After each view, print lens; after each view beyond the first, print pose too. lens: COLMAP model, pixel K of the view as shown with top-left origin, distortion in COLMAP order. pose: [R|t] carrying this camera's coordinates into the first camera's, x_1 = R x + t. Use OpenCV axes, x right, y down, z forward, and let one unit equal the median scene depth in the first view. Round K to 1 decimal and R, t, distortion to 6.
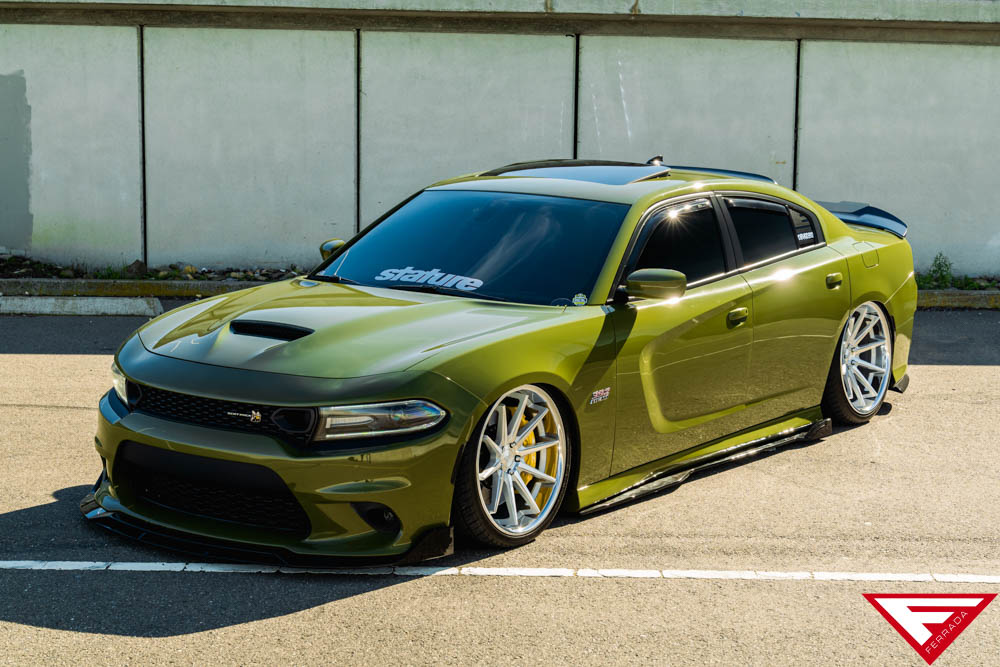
lens RADIAL K [[1825.8, 0, 503.5], [0, 1825.8, 325.0], [0, 0, 1]] dist [0.018014, 0.000000]
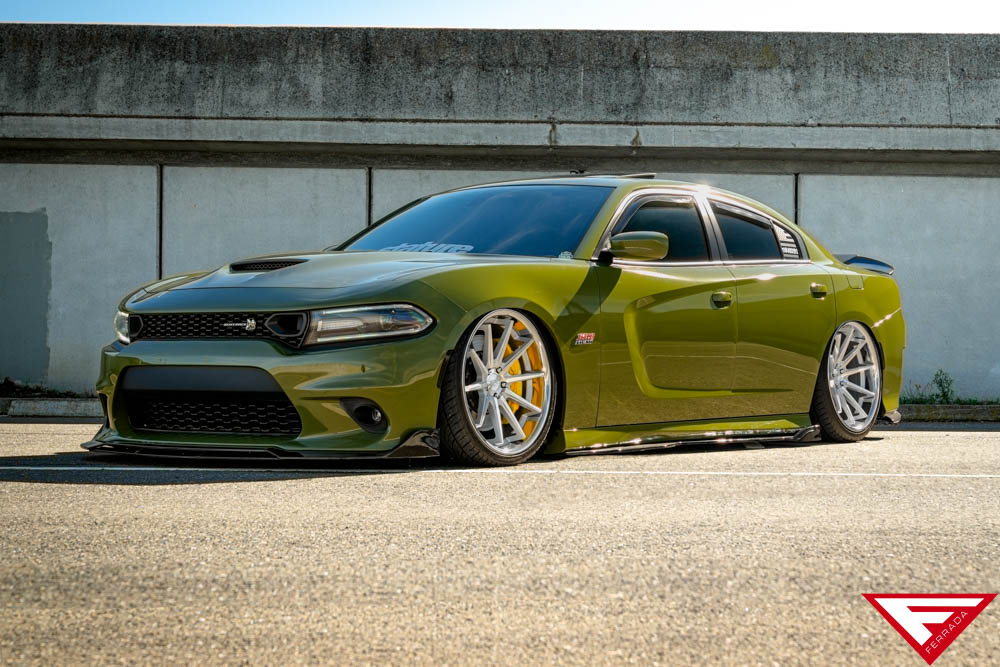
lens RADIAL K [[1831.7, 0, 493.4], [0, 1831.7, 329.1], [0, 0, 1]] dist [0.076002, 0.000000]
pose [[0.999833, -0.002789, -0.018075, 0.016197], [-0.000021, 0.988122, -0.153673, 0.157007], [0.018289, 0.153648, 0.987956, -0.023217]]
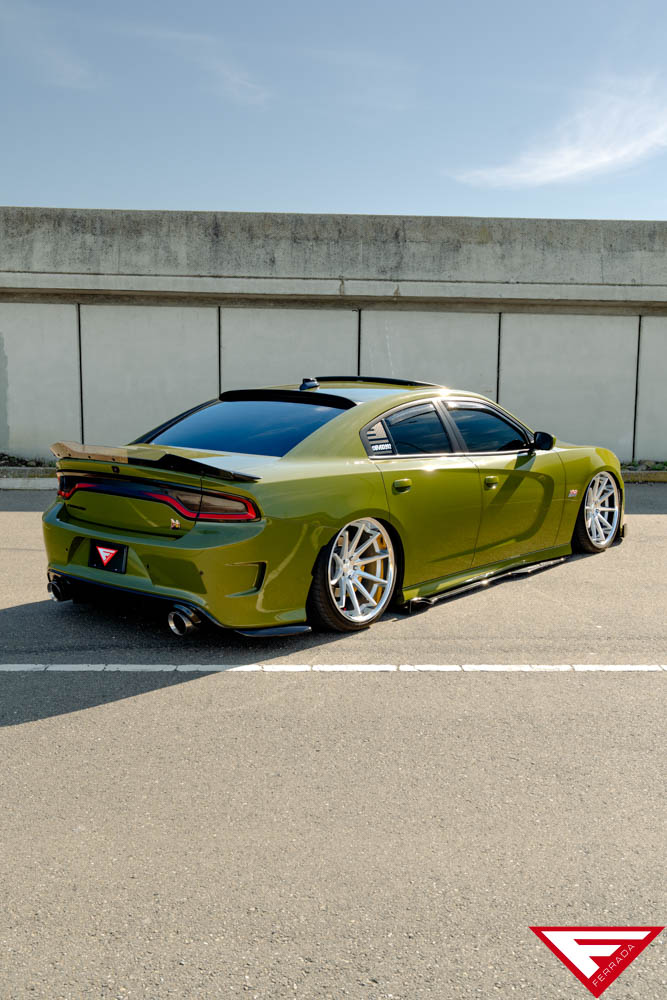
lens RADIAL K [[1030.1, 0, 335.9], [0, 1030.1, 510.5], [0, 0, 1]] dist [0.029821, 0.000000]
pose [[0.999164, -0.007687, 0.040157, -0.029410], [0.007398, 0.999946, 0.007327, 0.011445], [-0.040211, -0.007024, 0.999167, 0.201319]]
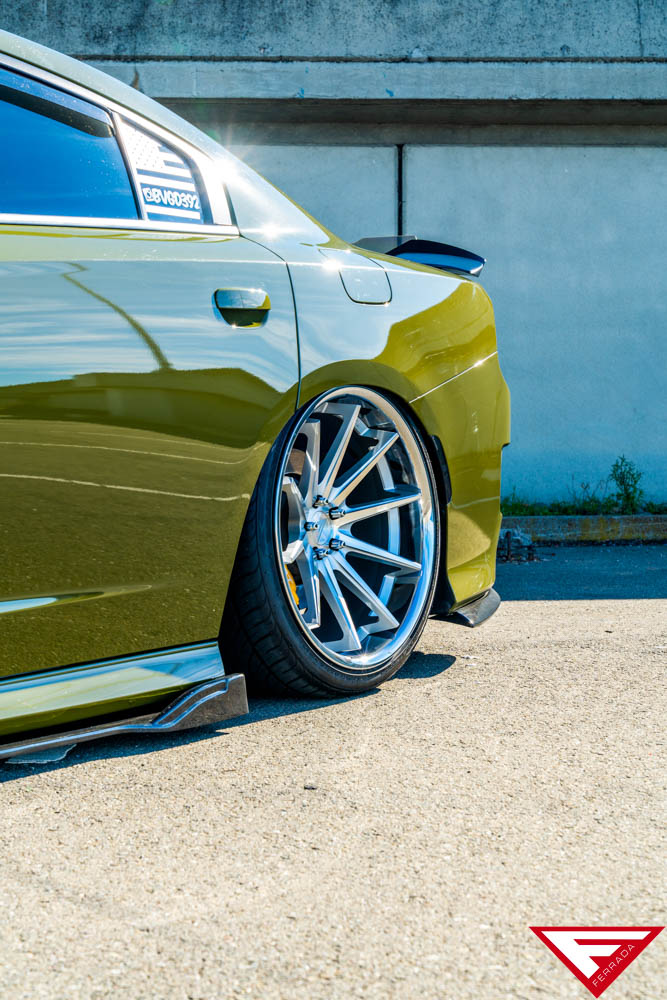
lens RADIAL K [[1845.9, 0, 299.4], [0, 1845.9, 517.2], [0, 0, 1]] dist [0.088700, 0.000000]
pose [[0.999357, -0.018270, 0.030851, 0.181145], [0.020790, 0.996294, -0.083464, 0.051457], [-0.029212, 0.084052, 0.996033, 0.627161]]
